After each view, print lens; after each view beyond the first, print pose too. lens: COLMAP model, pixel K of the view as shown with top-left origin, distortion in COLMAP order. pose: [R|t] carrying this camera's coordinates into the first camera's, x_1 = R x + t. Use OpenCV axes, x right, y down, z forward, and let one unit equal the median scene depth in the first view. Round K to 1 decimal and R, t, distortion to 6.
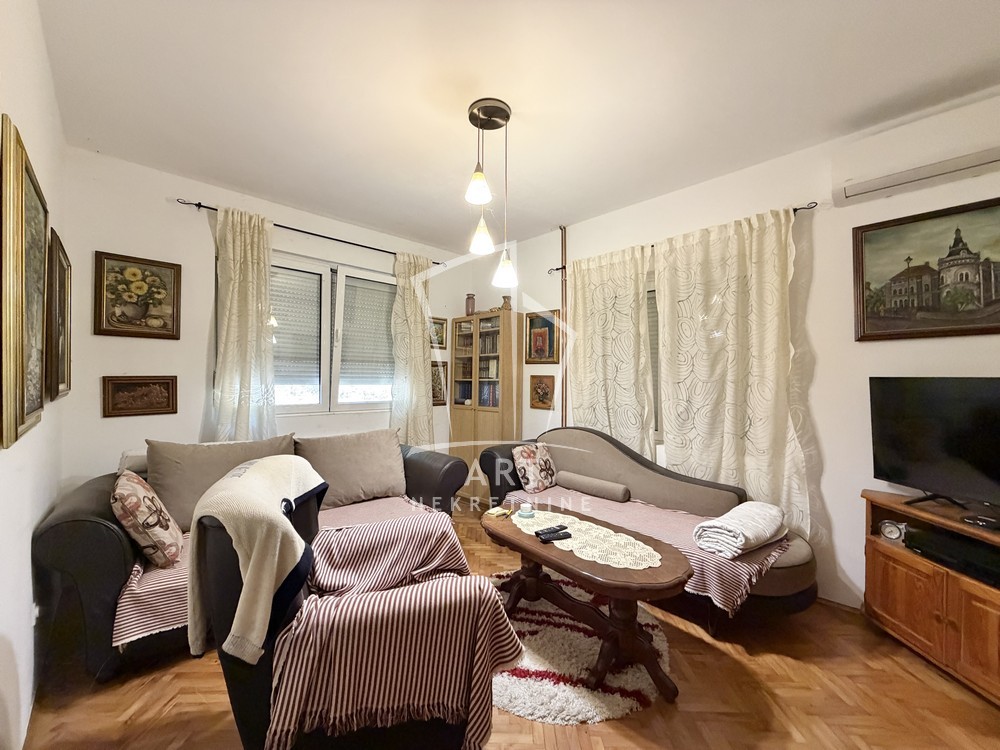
lens RADIAL K [[401.1, 0, 508.1], [0, 401.1, 378.6], [0, 0, 1]] dist [-0.001122, 0.000190]
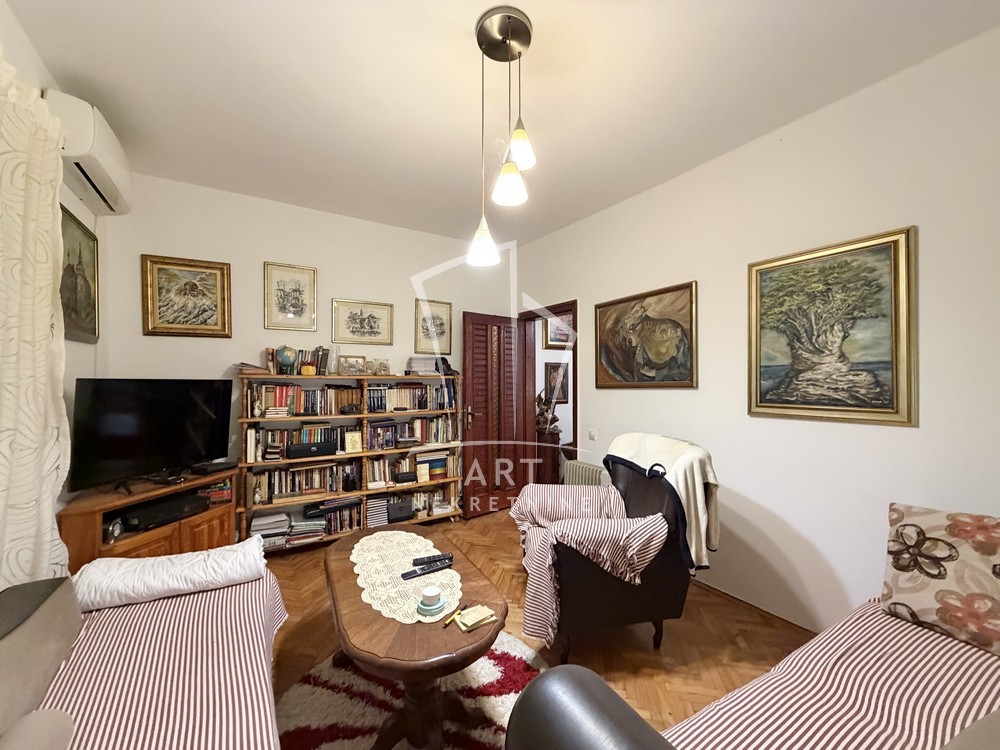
lens RADIAL K [[401.1, 0, 503.2], [0, 401.1, 376.4], [0, 0, 1]] dist [-0.001122, 0.000190]
pose [[-0.976833, -0.003394, 0.213974, -0.166023], [-0.005935, 0.999919, -0.011233, -0.003307], [-0.213919, -0.012243, -0.976775, 1.362948]]
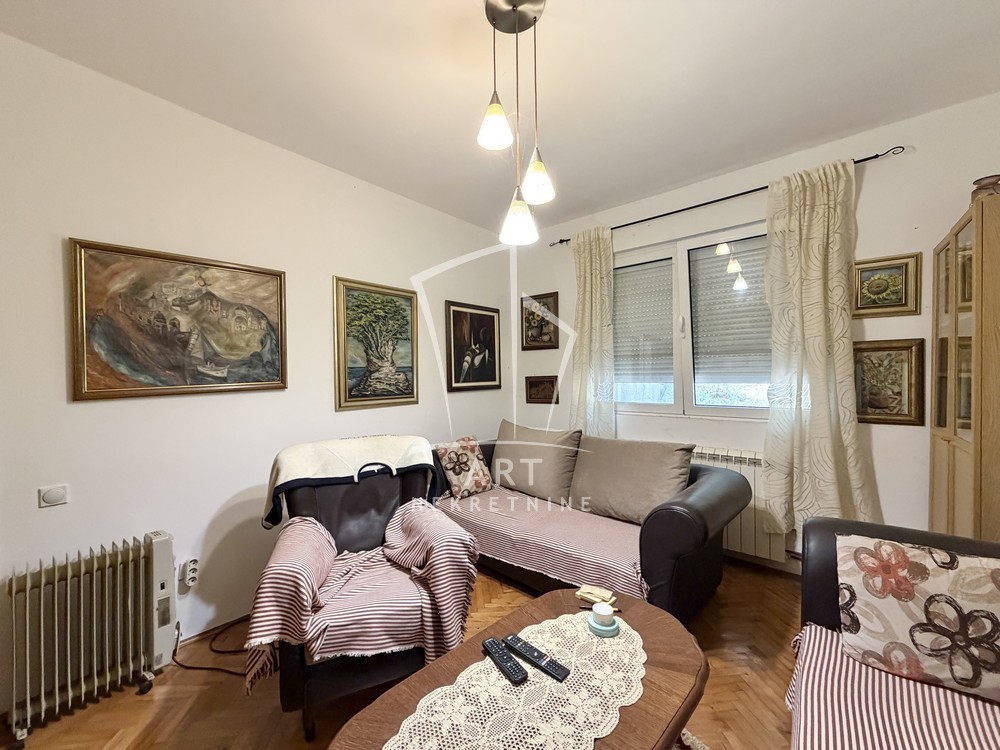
lens RADIAL K [[401.1, 0, 486.1], [0, 401.1, 379.0], [0, 0, 1]] dist [-0.001122, 0.000190]
pose [[0.063951, 0.004649, -0.997942, 0.507359], [0.018565, 0.999811, 0.005848, -0.007971], [0.997780, -0.018901, 0.063853, 0.698730]]
